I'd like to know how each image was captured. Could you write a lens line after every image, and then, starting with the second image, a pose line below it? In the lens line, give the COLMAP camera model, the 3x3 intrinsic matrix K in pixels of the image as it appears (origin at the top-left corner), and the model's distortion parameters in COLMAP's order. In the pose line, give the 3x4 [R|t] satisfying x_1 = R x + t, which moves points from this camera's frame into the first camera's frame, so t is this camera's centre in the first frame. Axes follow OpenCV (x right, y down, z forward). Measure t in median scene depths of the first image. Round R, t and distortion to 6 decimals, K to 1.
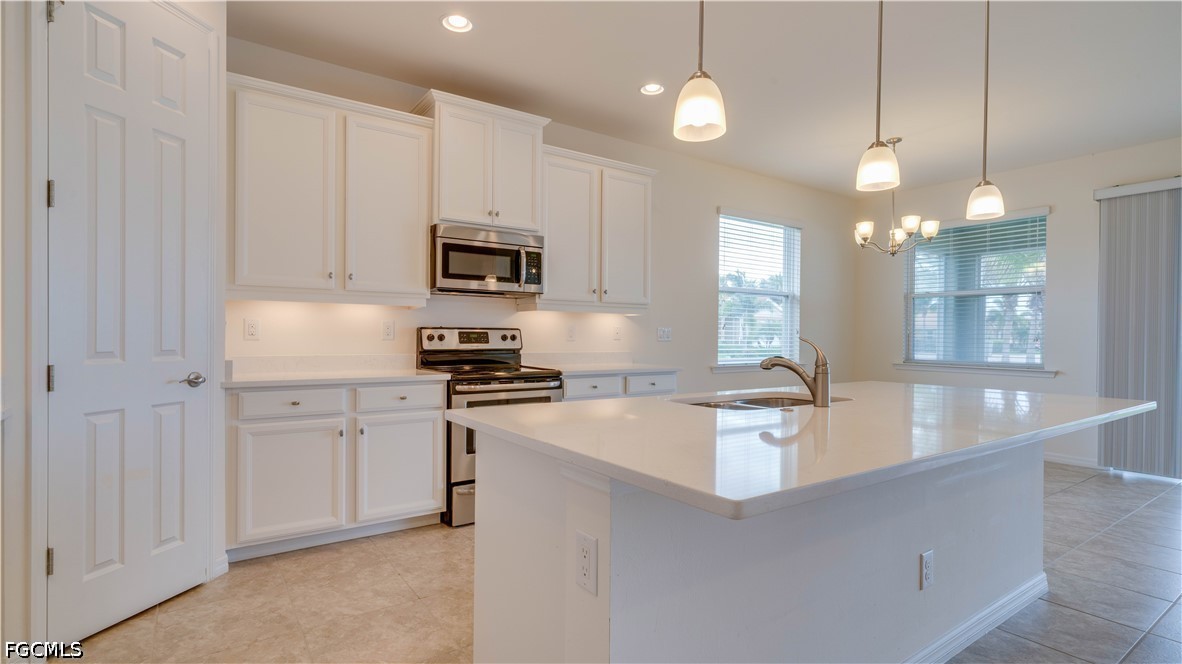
lens RADIAL K [[562.9, 0, 584.0], [0, 562.9, 337.3], [0, 0, 1]] dist [0.000538, 0.001113]
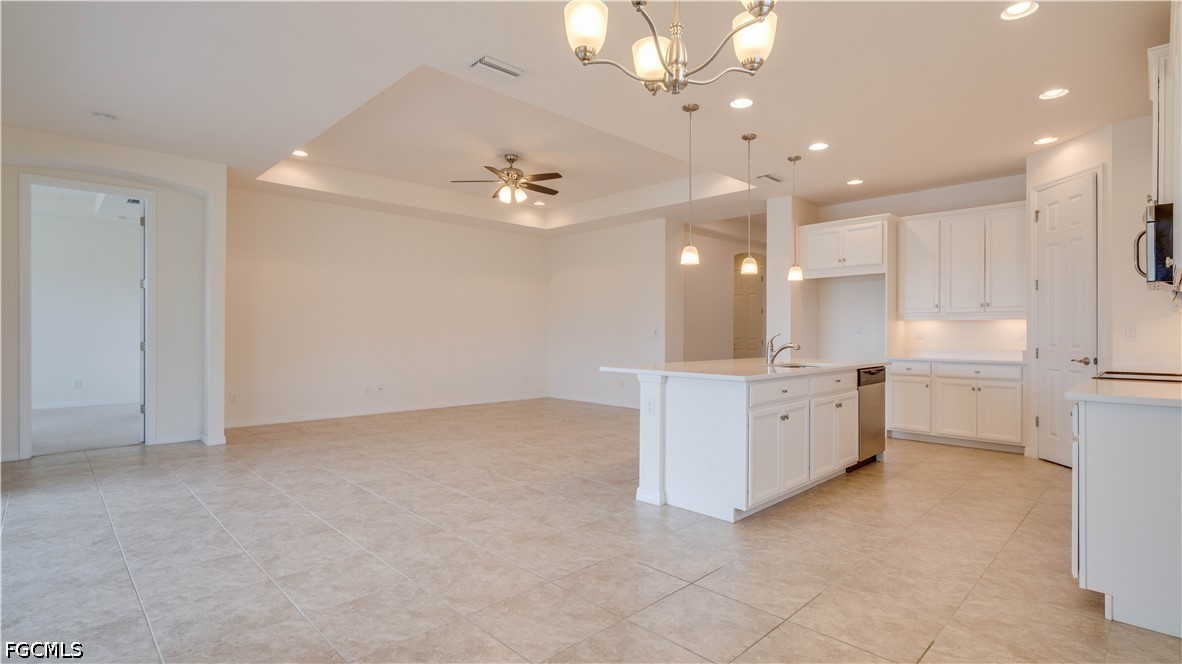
lens RADIAL K [[562.9, 0, 591.8], [0, 562.9, 331.5], [0, 0, 1]] dist [0.000538, 0.001113]
pose [[-0.984419, -0.014816, -0.175212, 0.877276], [-0.014908, 0.999889, -0.000792, 0.001574], [0.175204, 0.001833, -0.984530, 1.776733]]
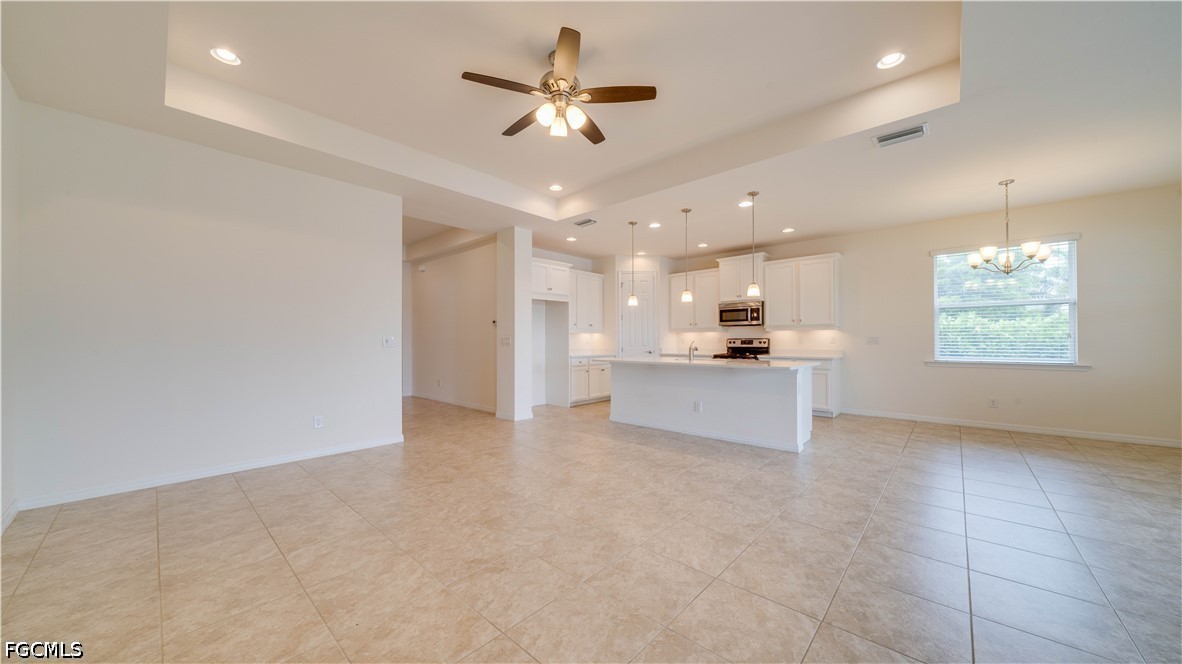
lens RADIAL K [[402.2, 0, 593.8], [0, 402.2, 337.8], [0, 0, 1]] dist [-0.002998, -0.000377]
pose [[0.237746, -0.016199, -0.971192, 1.590120], [0.001369, 0.999866, -0.016342, 0.009830], [0.971326, 0.002556, 0.237736, -0.133244]]
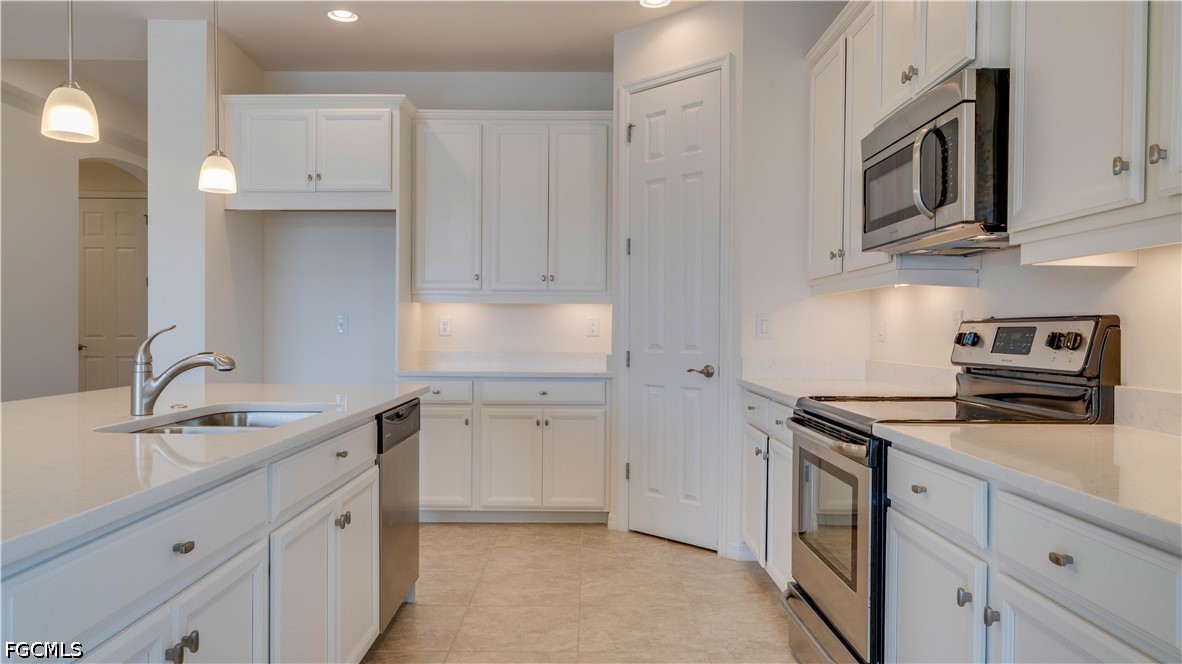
lens RADIAL K [[795.3, 0, 592.9], [0, 795.3, 332.1], [0, 0, 1]] dist [-0.002521, 0.001603]
pose [[-0.563373, -0.010712, -0.826133, 0.553898], [-0.015345, 0.999879, -0.002500, 0.000982], [0.826060, 0.011269, -0.563469, 1.201424]]
